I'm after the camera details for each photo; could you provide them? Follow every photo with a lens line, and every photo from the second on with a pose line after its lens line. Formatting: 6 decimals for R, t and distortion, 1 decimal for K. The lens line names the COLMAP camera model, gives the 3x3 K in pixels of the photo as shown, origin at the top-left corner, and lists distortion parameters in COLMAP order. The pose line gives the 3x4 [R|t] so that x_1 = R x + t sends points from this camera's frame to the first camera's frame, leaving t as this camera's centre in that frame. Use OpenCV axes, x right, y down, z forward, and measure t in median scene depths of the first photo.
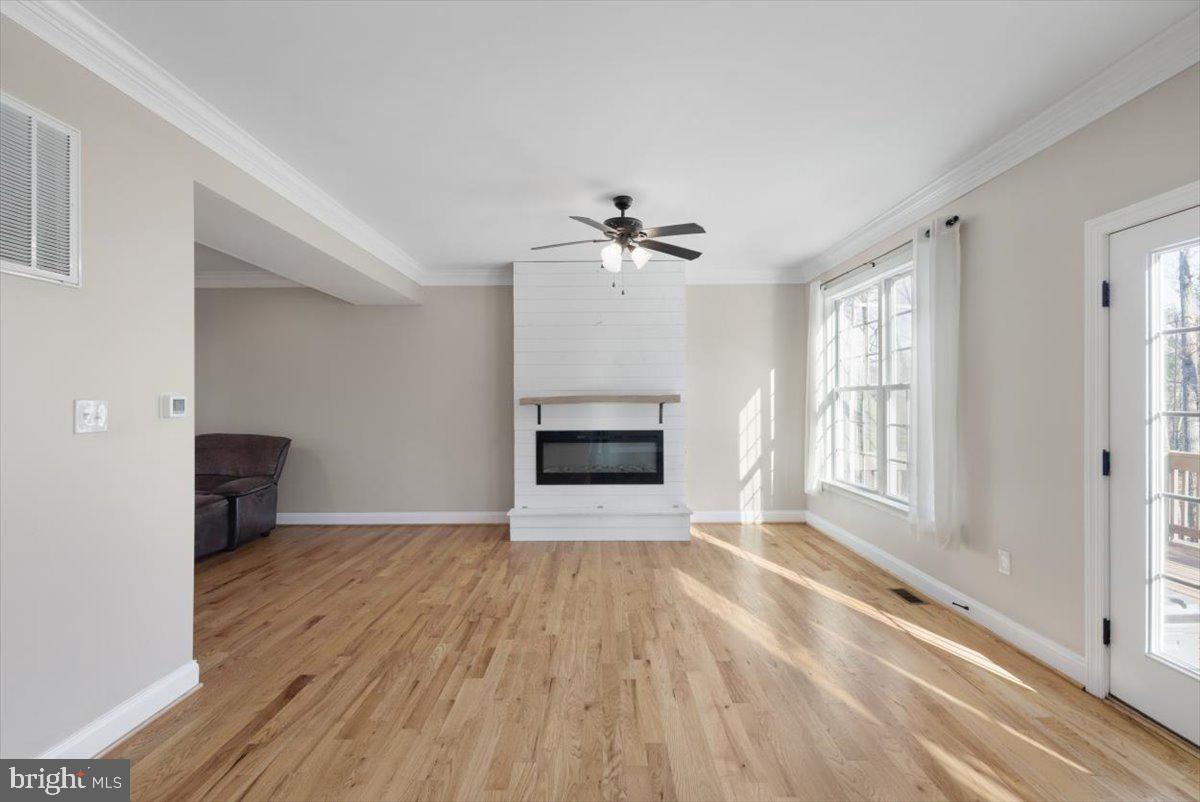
lens RADIAL K [[516.5, 0, 603.7], [0, 516.5, 399.1], [0, 0, 1]] dist [0.001372, 0.000634]
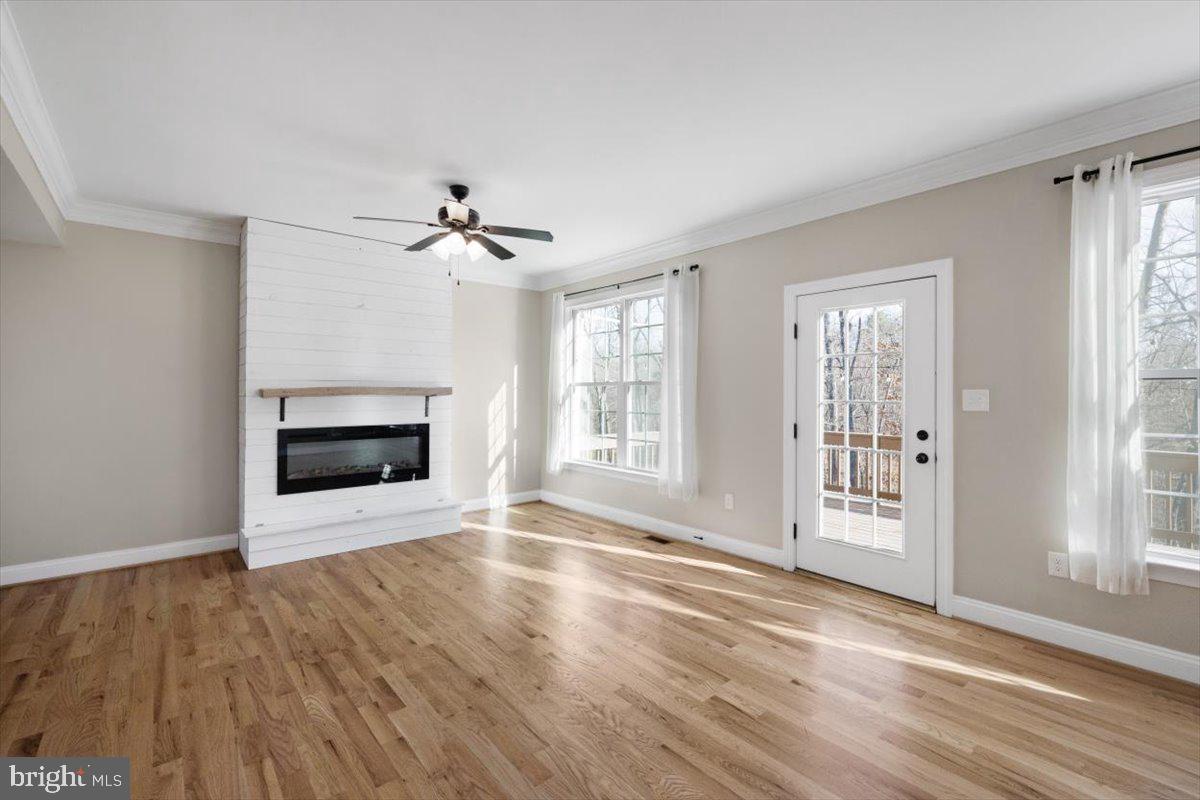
lens RADIAL K [[516.5, 0, 577.2], [0, 516.5, 387.9], [0, 0, 1]] dist [0.001372, 0.000634]
pose [[0.771800, 0.011439, 0.635762, -0.398897], [-0.005460, 0.999921, -0.011363, 0.004059], [-0.635842, 0.005299, 0.771801, 0.092381]]
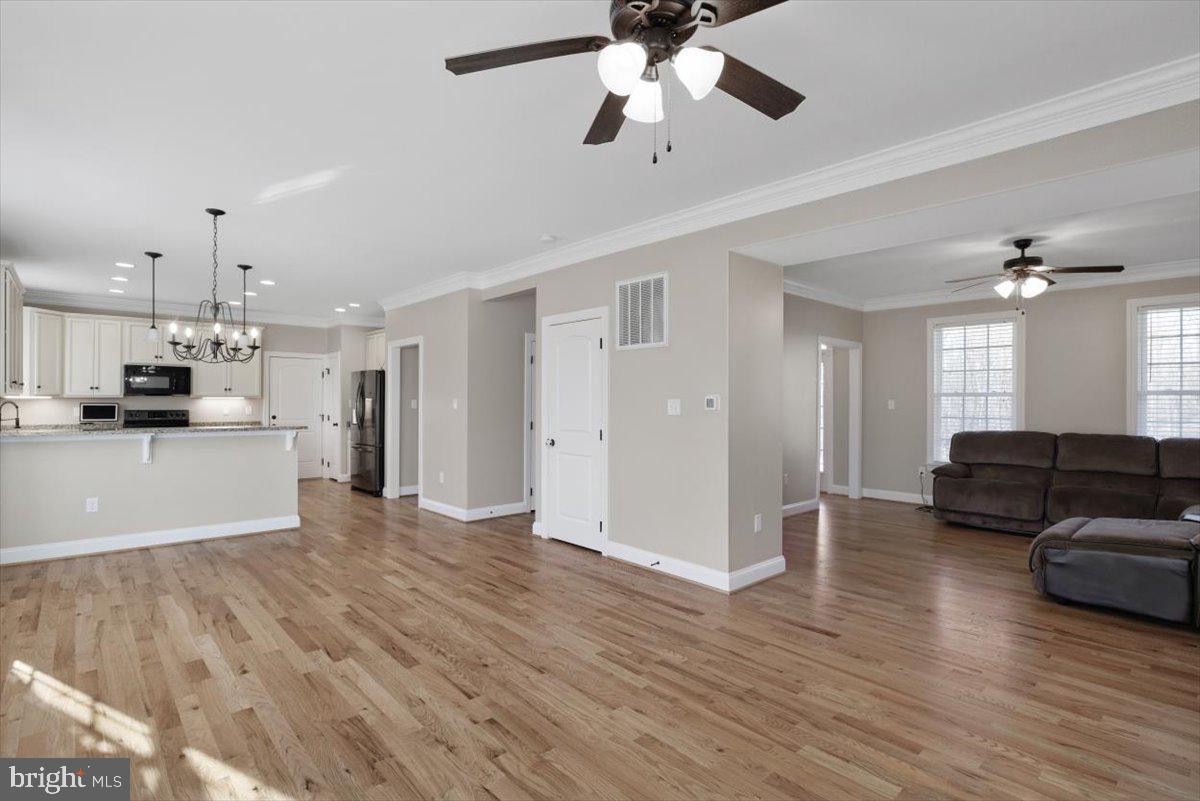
lens RADIAL K [[531.4, 0, 566.6], [0, 531.4, 399.9], [0, 0, 1]] dist [-0.019179, -0.000059]
pose [[-0.751462, 0.000697, -0.659776, 0.380614], [0.000223, 1.000000, 0.000801, 0.001580], [0.659777, 0.000455, -0.751462, 1.249279]]
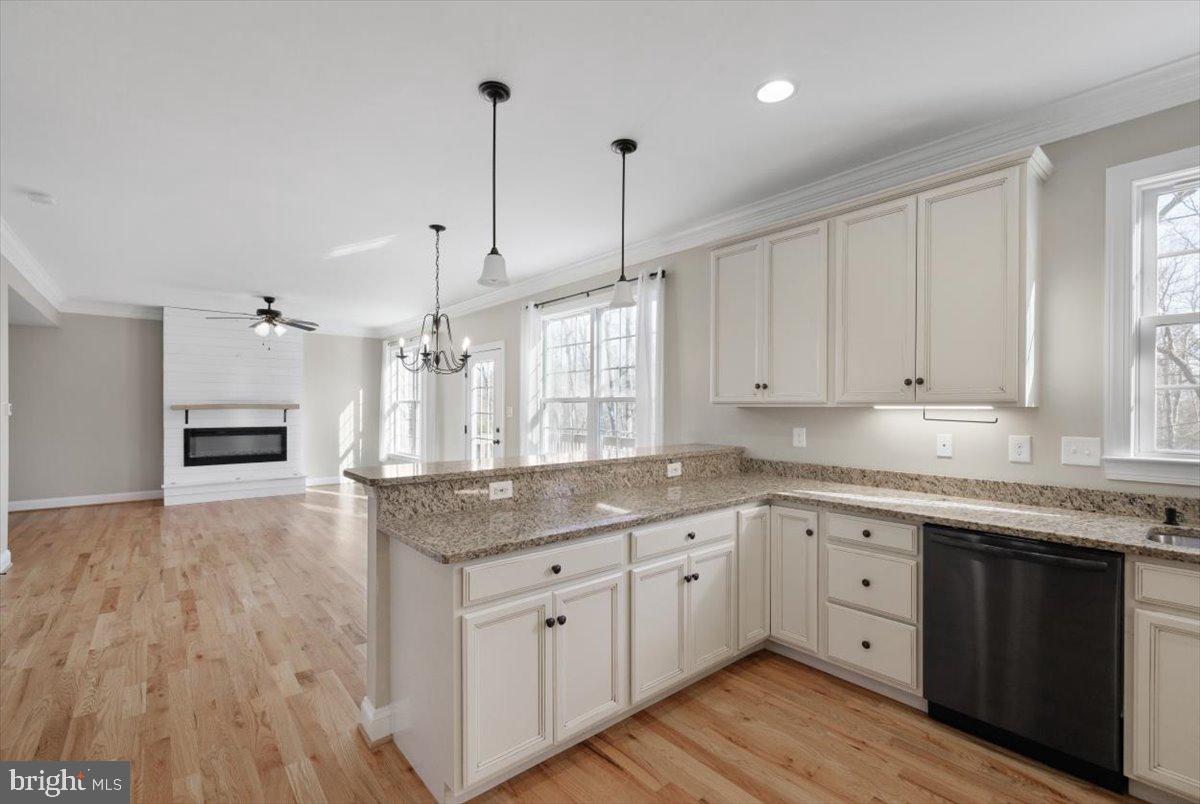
lens RADIAL K [[577.2, 0, 593.8], [0, 577.2, 412.0], [0, 0, 1]] dist [0.020951, 0.000841]
pose [[0.792572, 0.002511, 0.609773, -0.300244], [-0.007898, 0.999950, 0.006148, -0.002567], [-0.609727, -0.009688, 0.792552, -1.308292]]
